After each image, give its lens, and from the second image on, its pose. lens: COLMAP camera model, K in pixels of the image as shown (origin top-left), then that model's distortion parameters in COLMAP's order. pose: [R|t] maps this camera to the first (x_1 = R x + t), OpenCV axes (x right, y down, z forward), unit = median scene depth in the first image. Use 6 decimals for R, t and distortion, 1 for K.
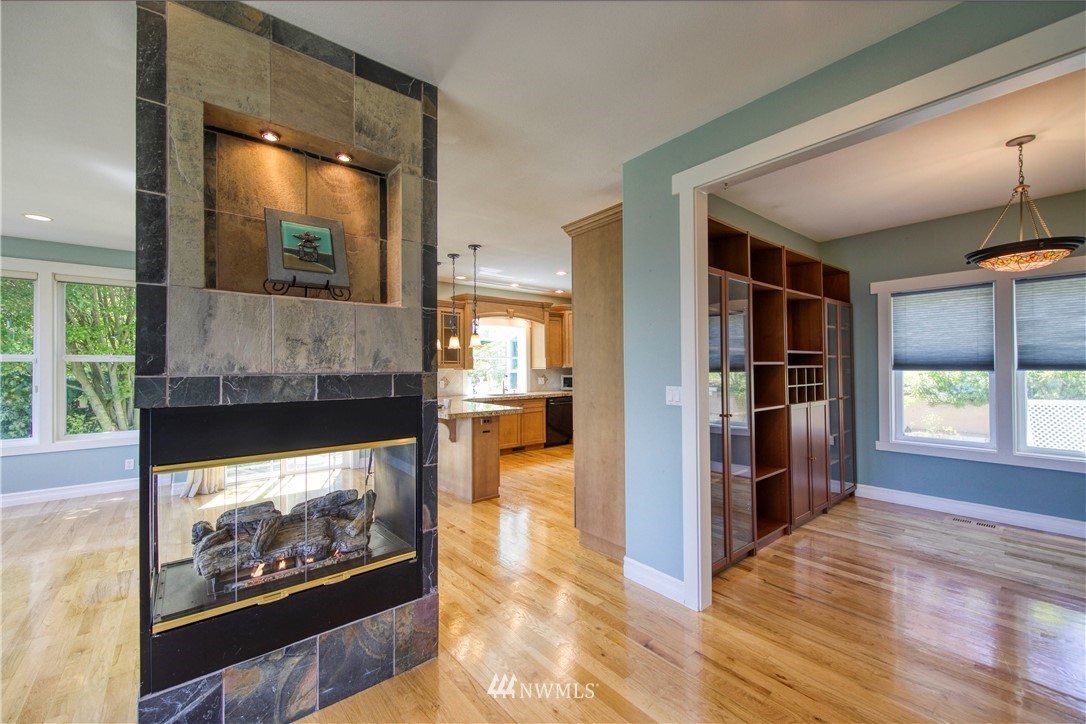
lens RADIAL K [[424.0, 0, 545.4], [0, 424.0, 364.6], [0, 0, 1]] dist [0.006716, -0.002616]
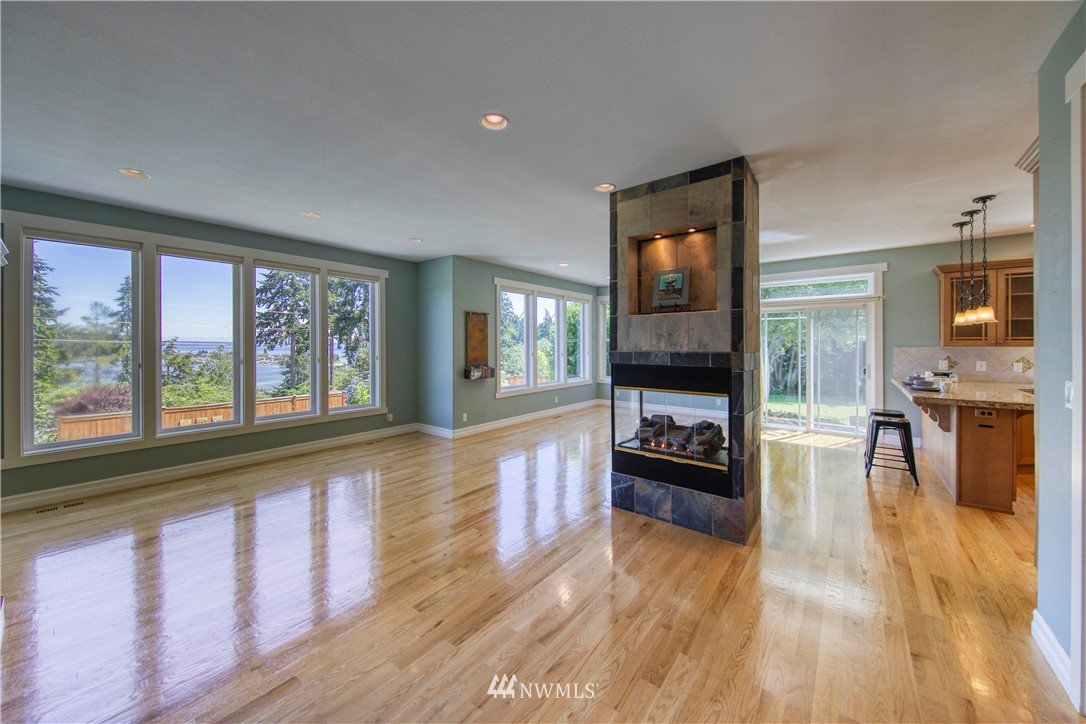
lens RADIAL K [[387.4, 0, 550.1], [0, 387.4, 347.0], [0, 0, 1]] dist [-0.011626, 0.000113]
pose [[0.225121, 0.011827, -0.974259, 0.593826], [0.007359, 0.999877, 0.013838, -0.015724], [0.974303, -0.010285, 0.225006, 0.036452]]
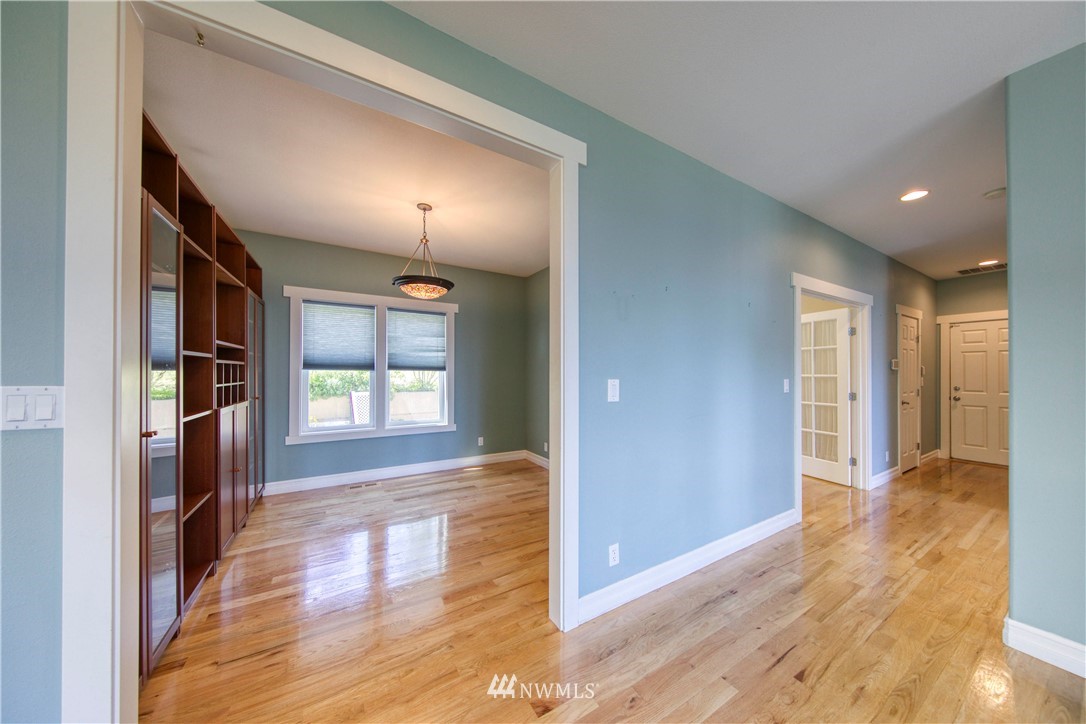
lens RADIAL K [[350.6, 0, 545.7], [0, 350.6, 369.8], [0, 0, 1]] dist [0.008508, 0.000036]
pose [[0.144666, 0.016693, 0.989340, 0.011642], [-0.012956, 0.999804, -0.014975, 0.027499], [-0.989396, -0.010651, 0.144854, 0.349993]]
